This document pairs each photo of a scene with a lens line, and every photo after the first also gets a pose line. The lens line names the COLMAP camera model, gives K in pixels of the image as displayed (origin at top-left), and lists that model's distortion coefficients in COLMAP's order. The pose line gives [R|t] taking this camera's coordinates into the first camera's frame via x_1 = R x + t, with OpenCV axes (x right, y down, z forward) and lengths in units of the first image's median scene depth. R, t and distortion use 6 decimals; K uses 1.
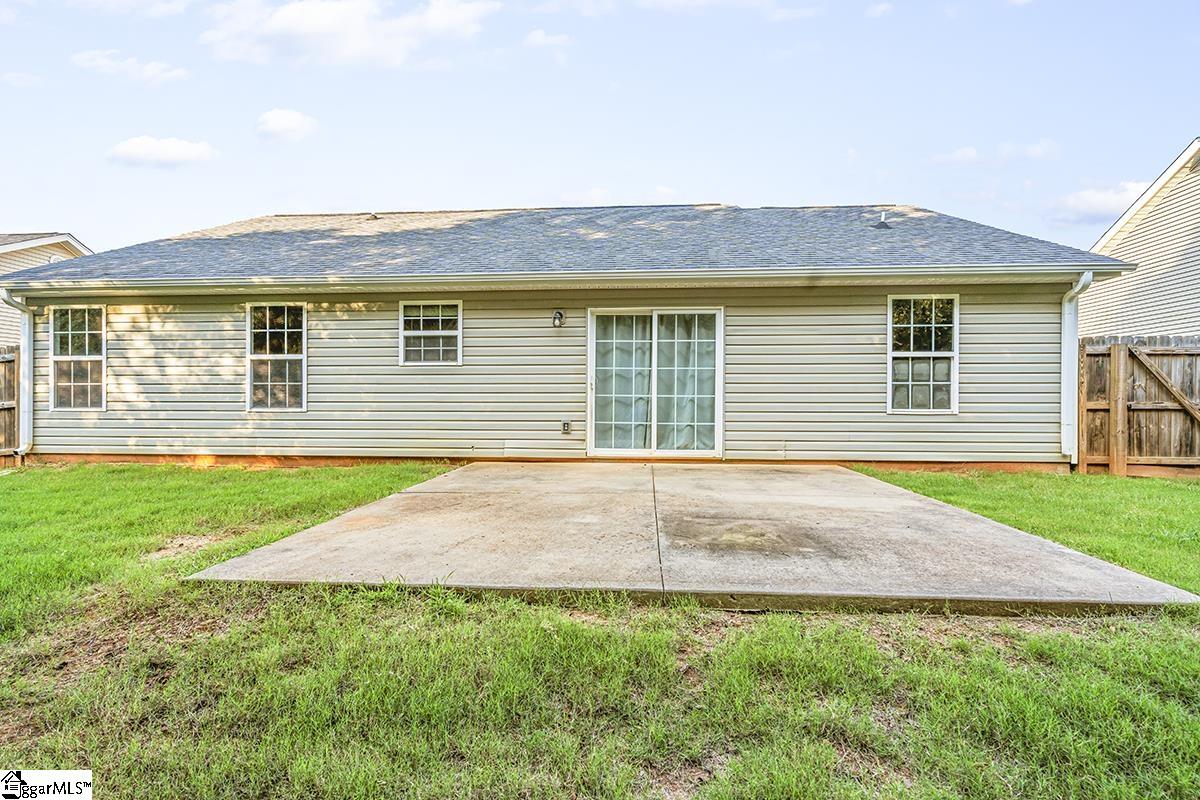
lens RADIAL K [[551.1, 0, 603.1], [0, 551.1, 407.1], [0, 0, 1]] dist [0.000408, -0.000217]
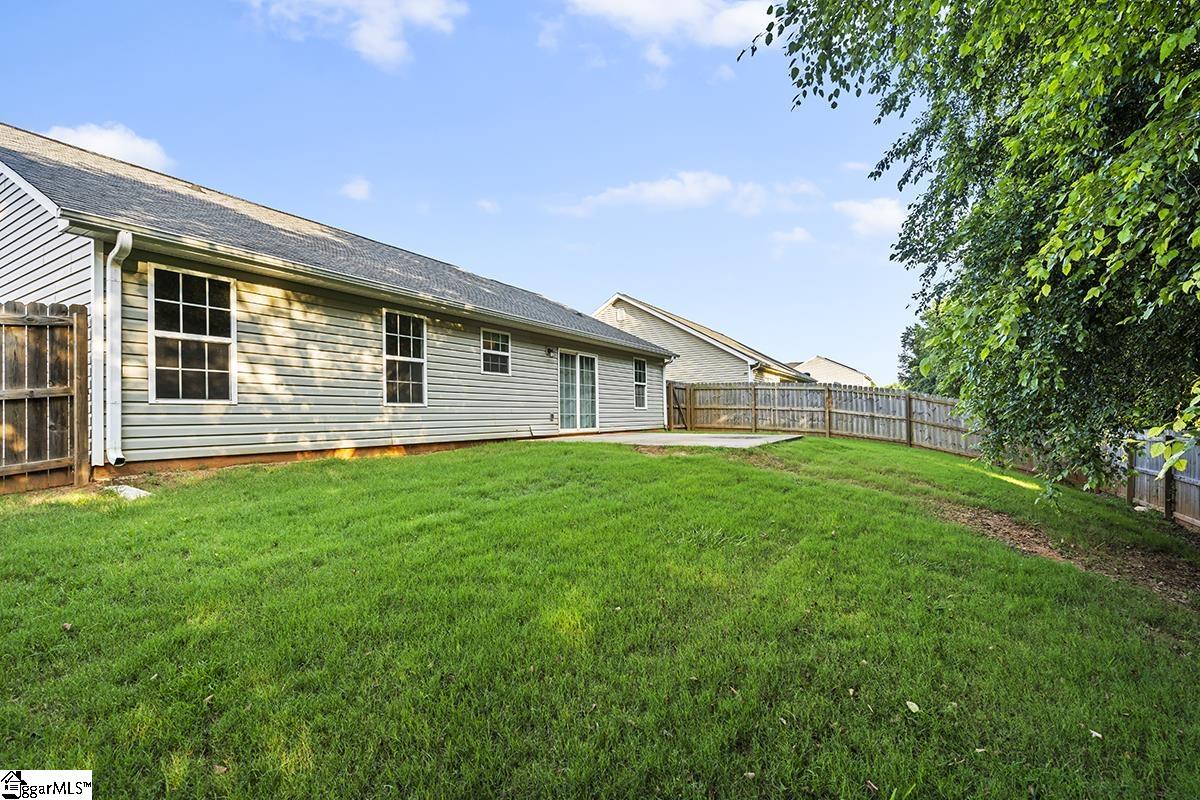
lens RADIAL K [[551.1, 0, 599.1], [0, 551.1, 404.1], [0, 0, 1]] dist [0.000408, -0.000217]
pose [[0.433970, 0.012849, 0.900835, -1.439035], [0.004887, 0.999850, -0.016615, 0.024505], [-0.900914, 0.011613, 0.433843, 0.129121]]
